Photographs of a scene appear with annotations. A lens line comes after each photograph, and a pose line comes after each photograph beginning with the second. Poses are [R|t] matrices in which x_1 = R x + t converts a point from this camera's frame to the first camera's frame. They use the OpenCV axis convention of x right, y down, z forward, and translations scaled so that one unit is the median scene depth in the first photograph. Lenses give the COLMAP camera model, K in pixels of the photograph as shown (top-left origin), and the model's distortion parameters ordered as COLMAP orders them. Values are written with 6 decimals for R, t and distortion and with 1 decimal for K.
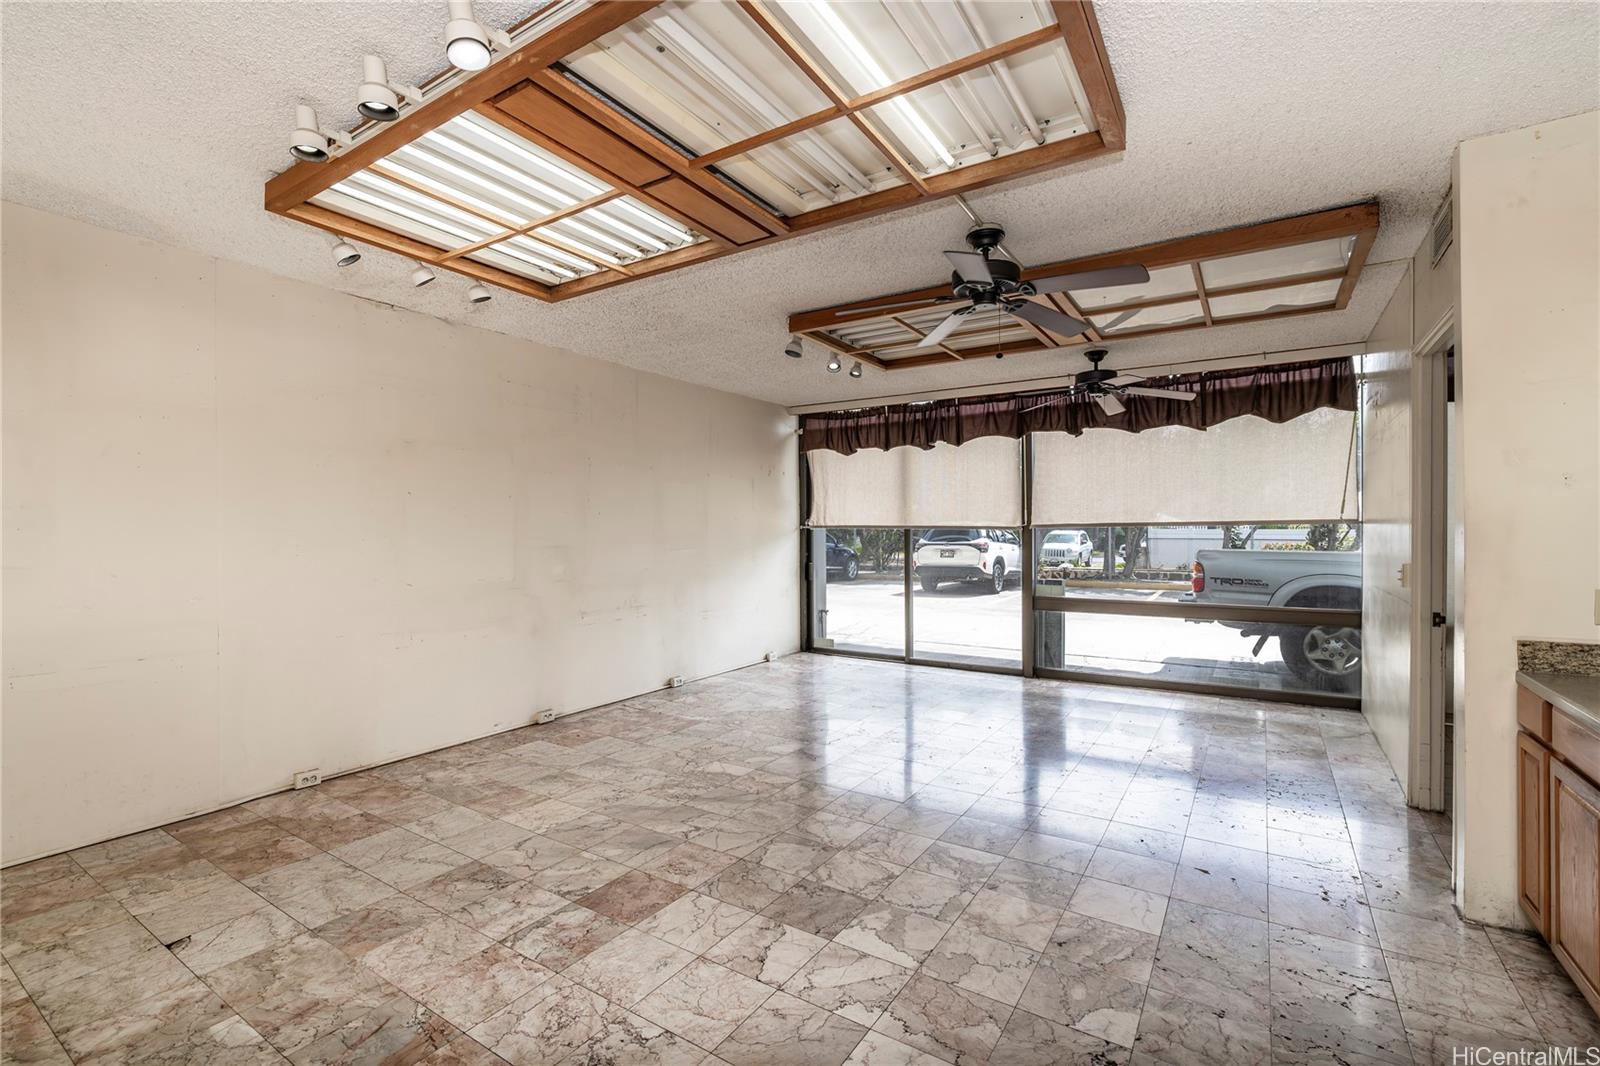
lens RADIAL K [[708.5, 0, 797.6], [0, 708.5, 525.8], [0, 0, 1]] dist [-0.002963, -0.000740]
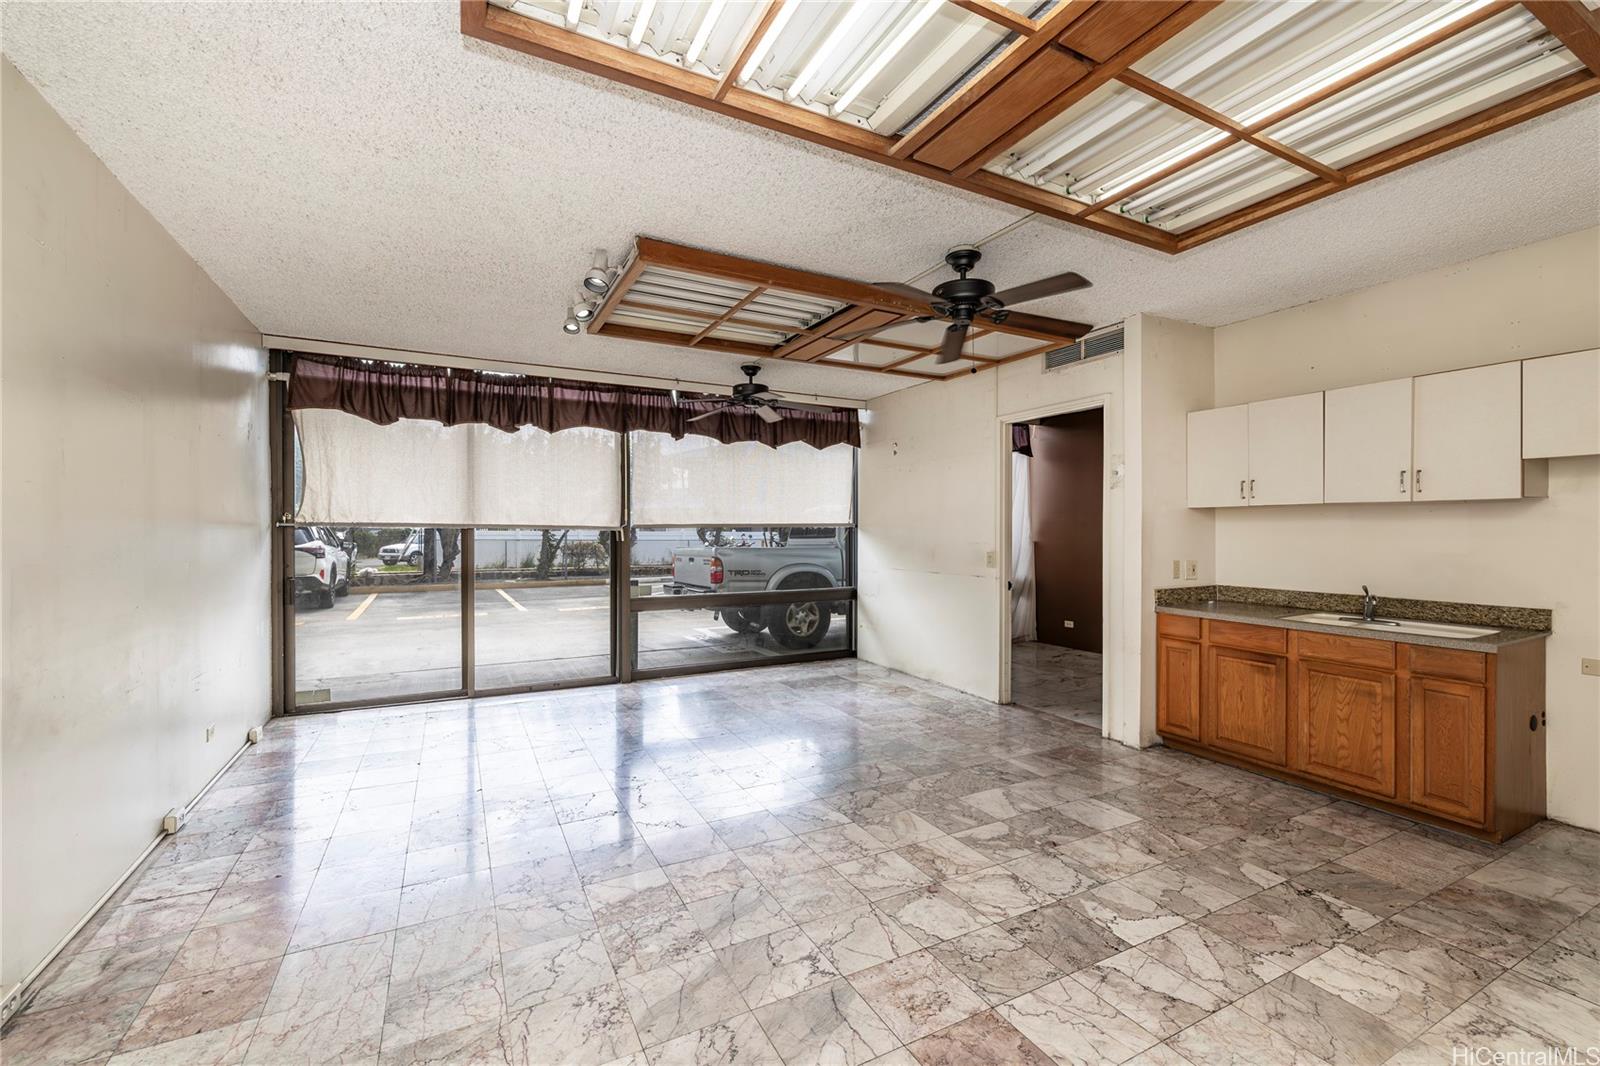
lens RADIAL K [[675.1, 0, 800.8], [0, 675.1, 531.9], [0, 0, 1]] dist [0.001290, 0.000408]
pose [[0.488552, 0.002374, 0.872531, -0.558855], [-0.007057, 0.999974, 0.001231, 0.007988], [-0.872506, -0.006758, 0.488556, 0.532821]]
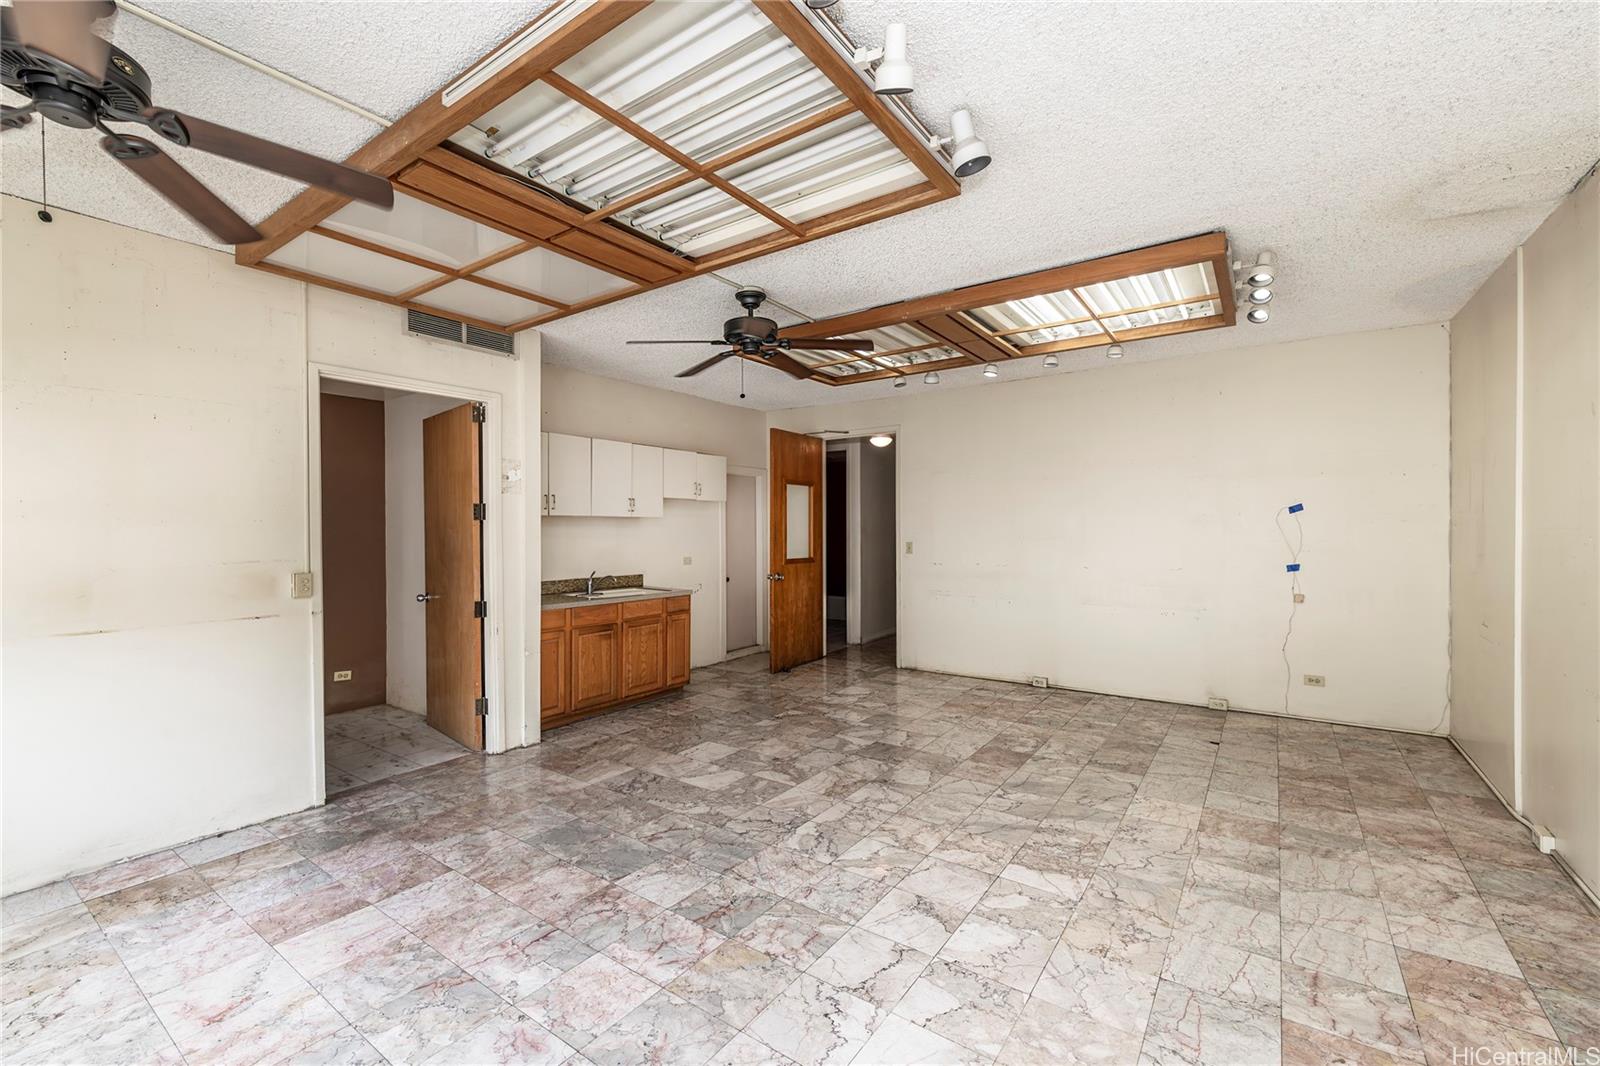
lens RADIAL K [[675.1, 0, 796.3], [0, 675.1, 537.8], [0, 0, 1]] dist [0.001290, 0.000408]
pose [[-0.999296, 0.009187, 0.036364, 0.109462], [0.009476, 0.999925, 0.007790, 0.002217], [-0.036289, 0.008130, -0.999308, 1.613921]]
